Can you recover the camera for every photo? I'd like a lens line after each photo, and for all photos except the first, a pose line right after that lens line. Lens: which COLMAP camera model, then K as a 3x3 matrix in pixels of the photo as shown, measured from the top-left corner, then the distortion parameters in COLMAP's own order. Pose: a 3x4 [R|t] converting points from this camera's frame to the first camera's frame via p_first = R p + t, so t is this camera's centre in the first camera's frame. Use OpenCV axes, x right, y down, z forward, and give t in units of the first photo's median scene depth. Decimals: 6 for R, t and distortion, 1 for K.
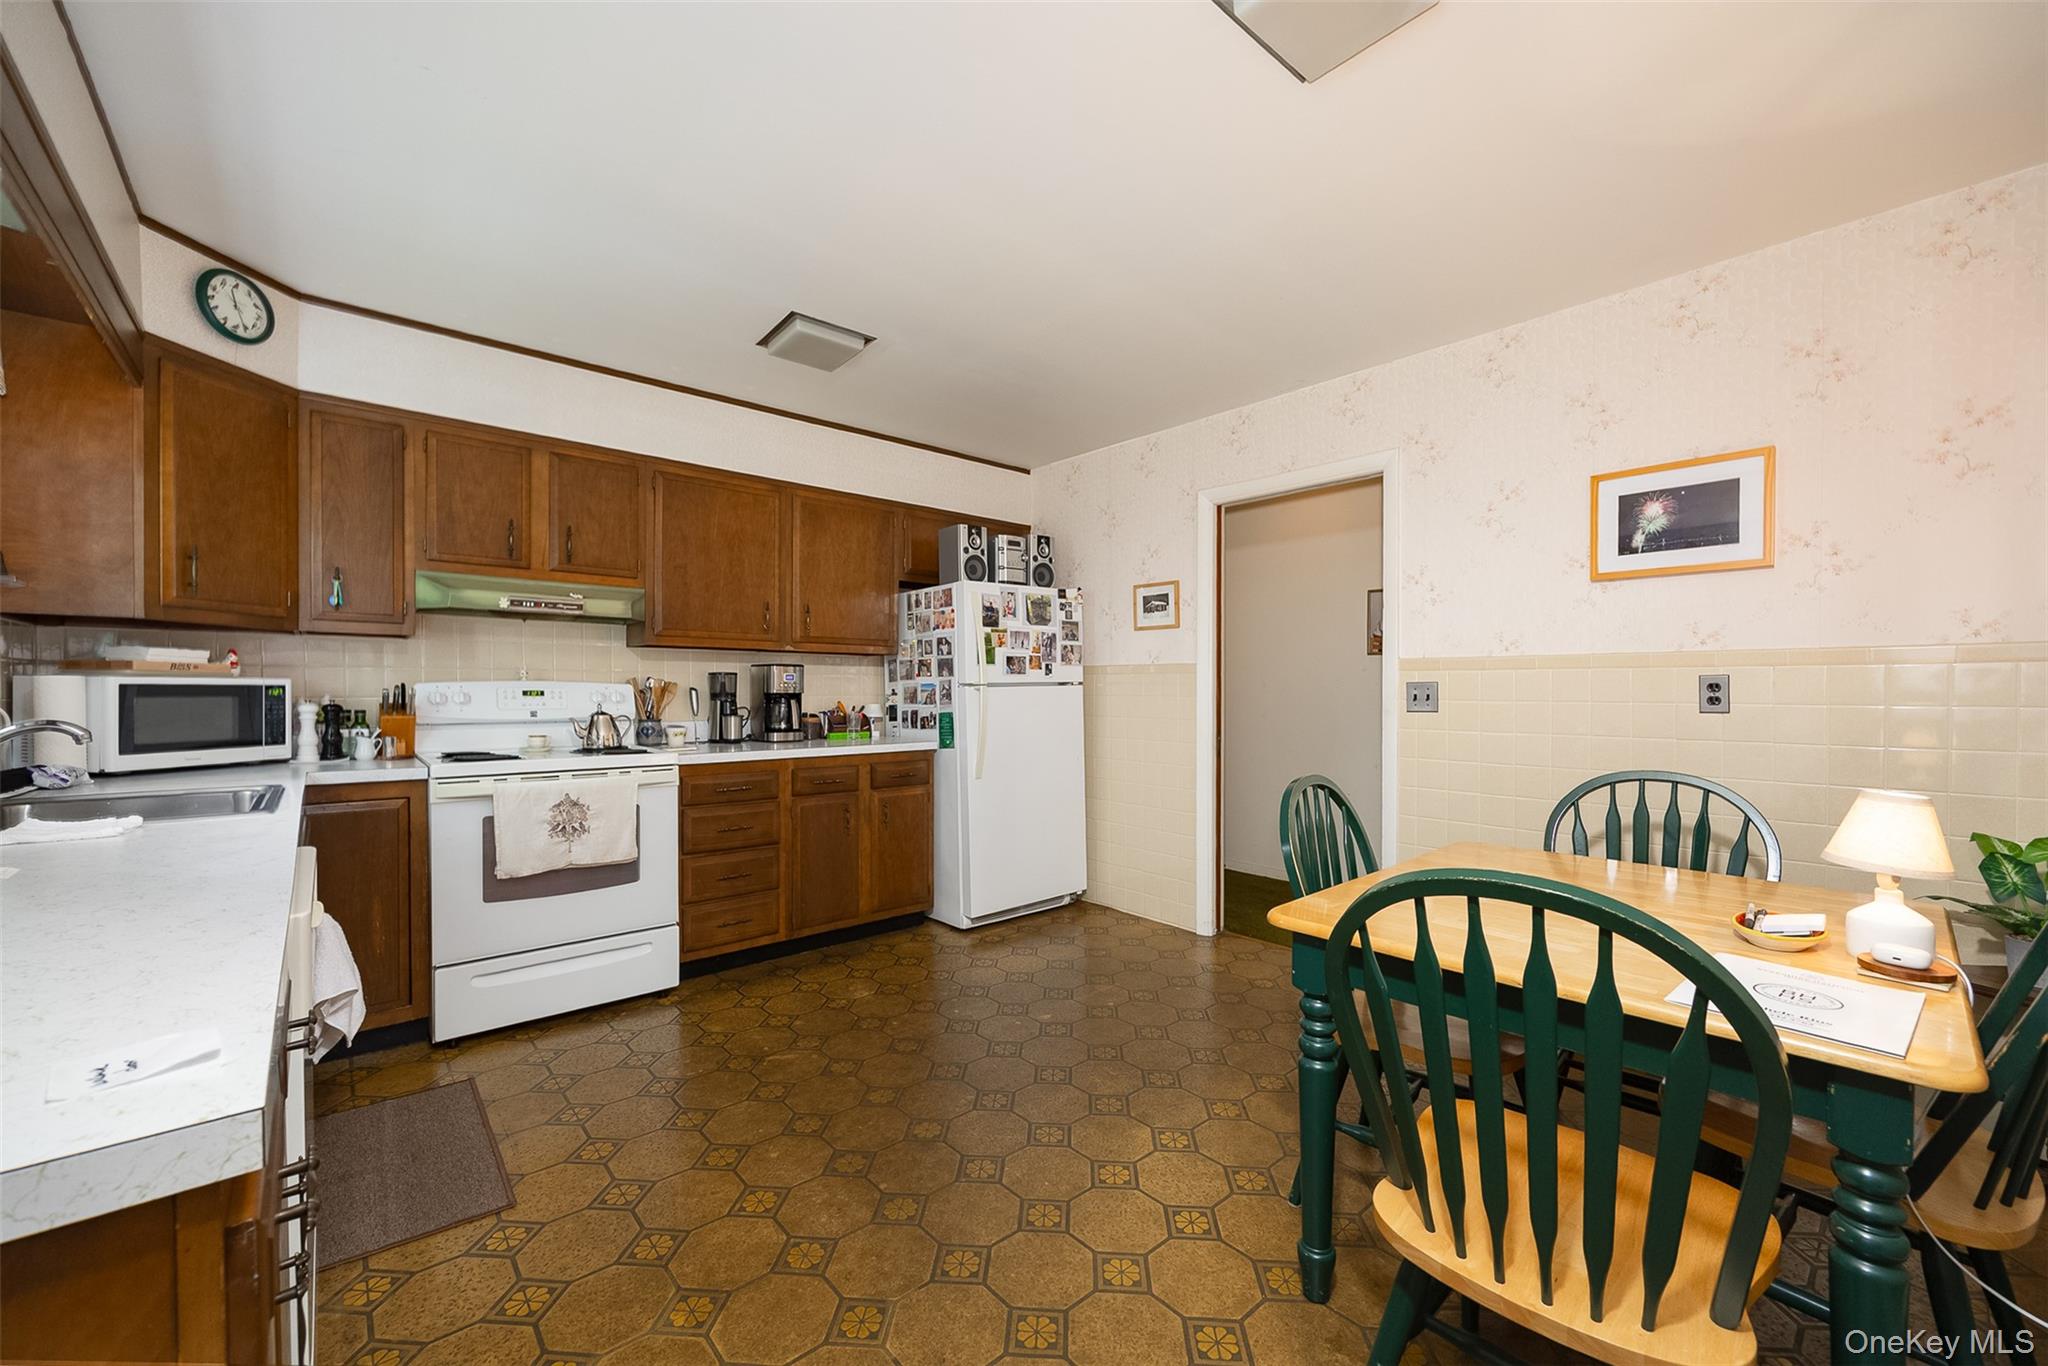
lens RADIAL K [[796.6, 0, 1026.4], [0, 796.6, 689.7], [0, 0, 1]] dist [-0.008140, -0.000085]
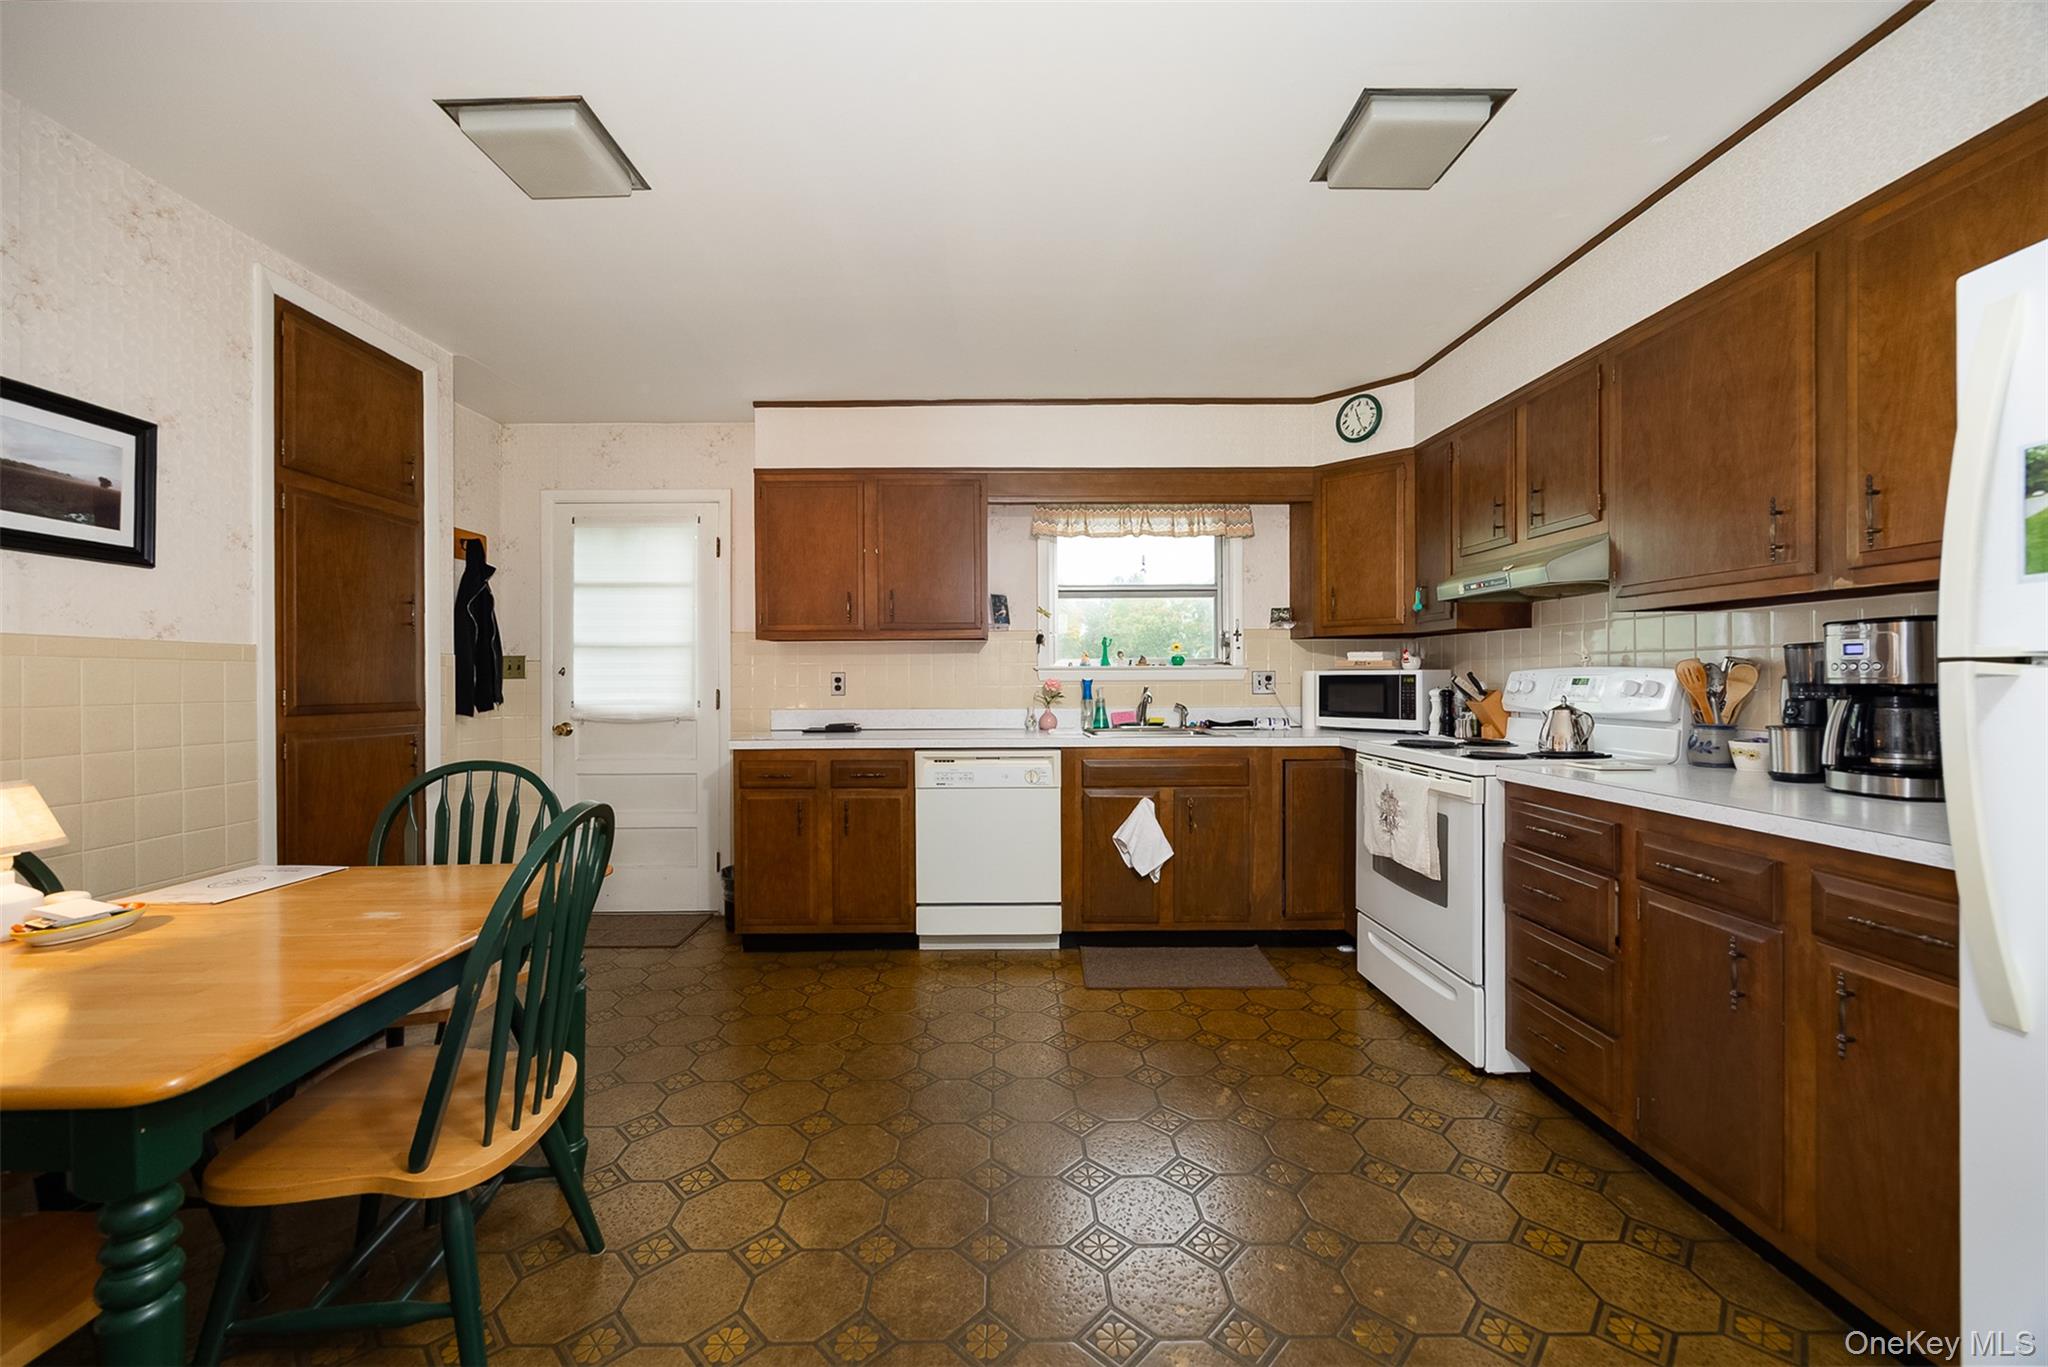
lens RADIAL K [[796.6, 0, 1017.2], [0, 796.6, 679.7], [0, 0, 1]] dist [-0.008140, -0.000085]
pose [[-0.650447, 0.003540, -0.759543, 0.489897], [0.004945, 0.999988, 0.000426, -0.001549], [0.759535, -0.003479, -0.650457, 1.346940]]
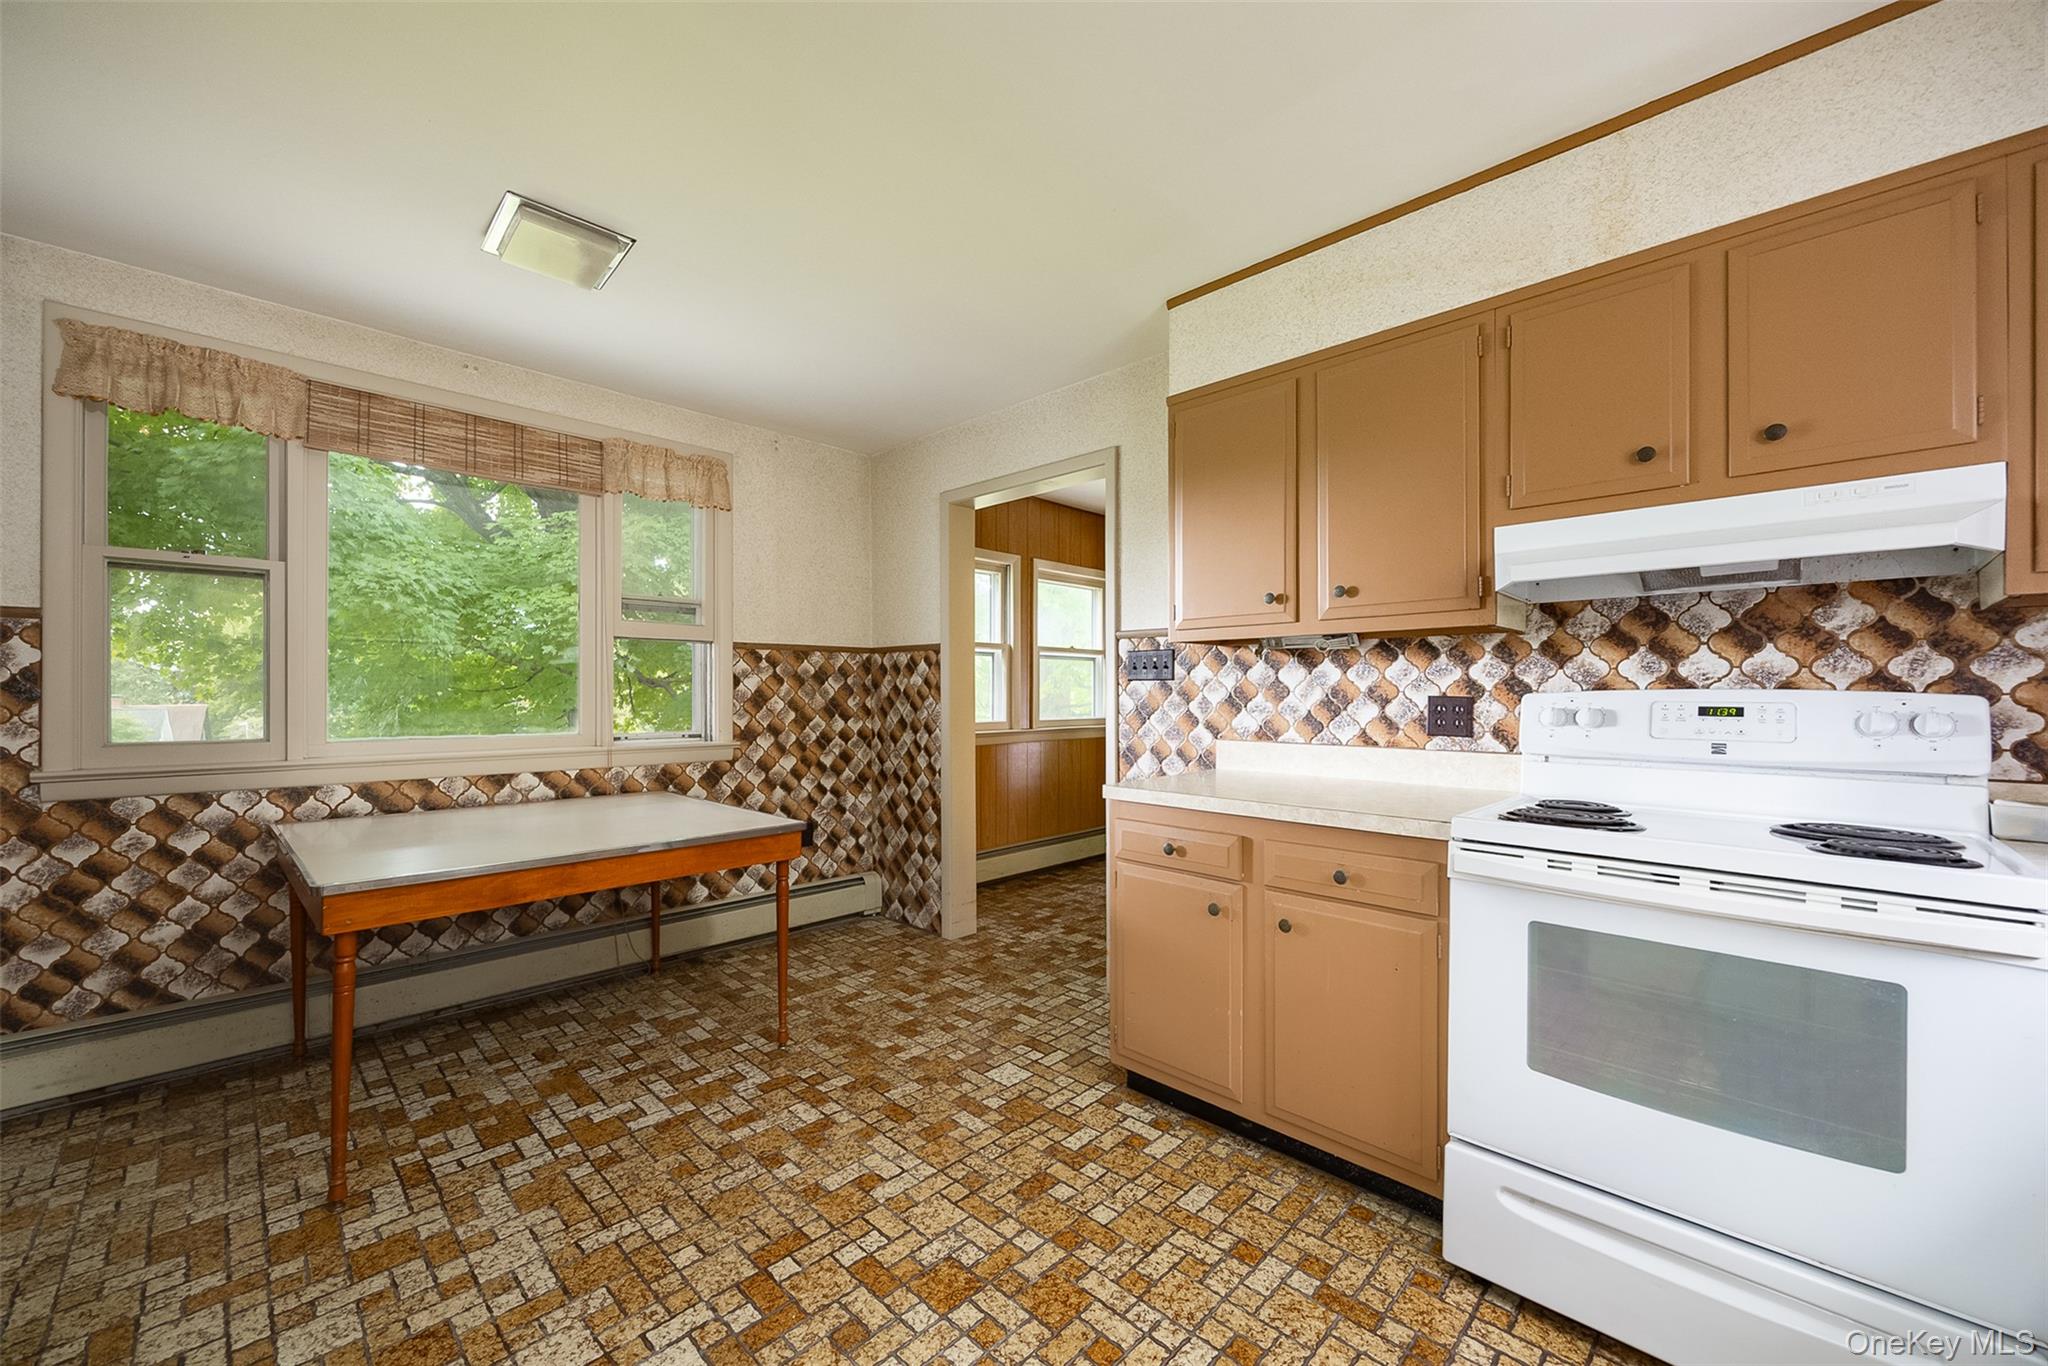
lens RADIAL K [[796.6, 0, 1018.7], [0, 796.6, 682.8], [0, 0, 1]] dist [-0.008140, -0.000085]
pose [[0.063494, -0.015810, -0.997857, -0.114419], [-0.004987, 0.999857, -0.016159, -0.005212], [0.997970, 0.006002, 0.063407, 0.565991]]
